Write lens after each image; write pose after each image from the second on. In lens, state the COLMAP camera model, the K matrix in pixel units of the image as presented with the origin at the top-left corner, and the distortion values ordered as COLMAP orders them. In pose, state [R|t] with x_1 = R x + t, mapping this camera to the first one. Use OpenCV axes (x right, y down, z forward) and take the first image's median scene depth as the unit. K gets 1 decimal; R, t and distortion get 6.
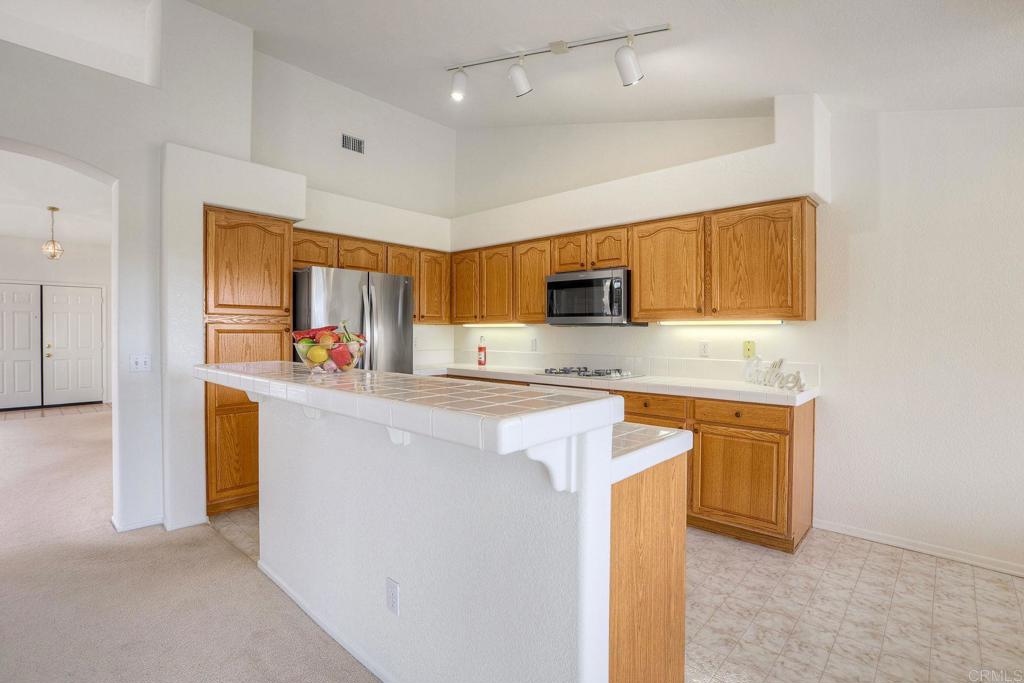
lens RADIAL K [[480.8, 0, 521.2], [0, 480.8, 336.8], [0, 0, 1]] dist [-0.013285, 0.000281]
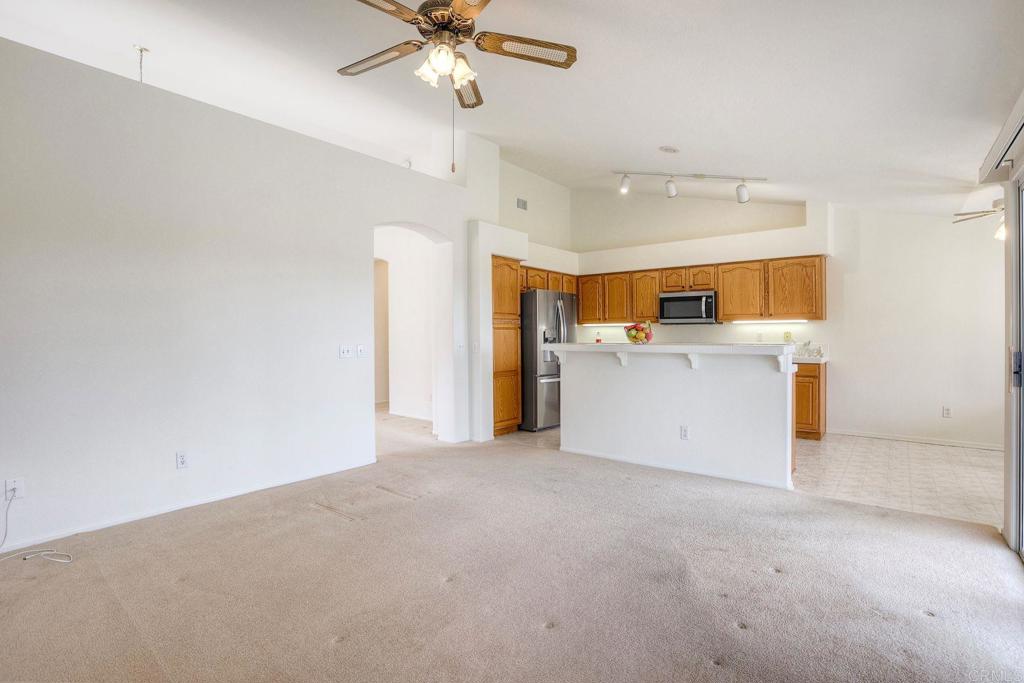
lens RADIAL K [[503.4, 0, 512.0], [0, 503.4, 341.5], [0, 0, 1]] dist [0.000233, 0.000224]
pose [[0.995698, -0.008622, 0.092261, -0.668257], [0.008293, 0.999958, 0.003943, 0.026551], [-0.092291, -0.003161, 0.995727, -0.714980]]
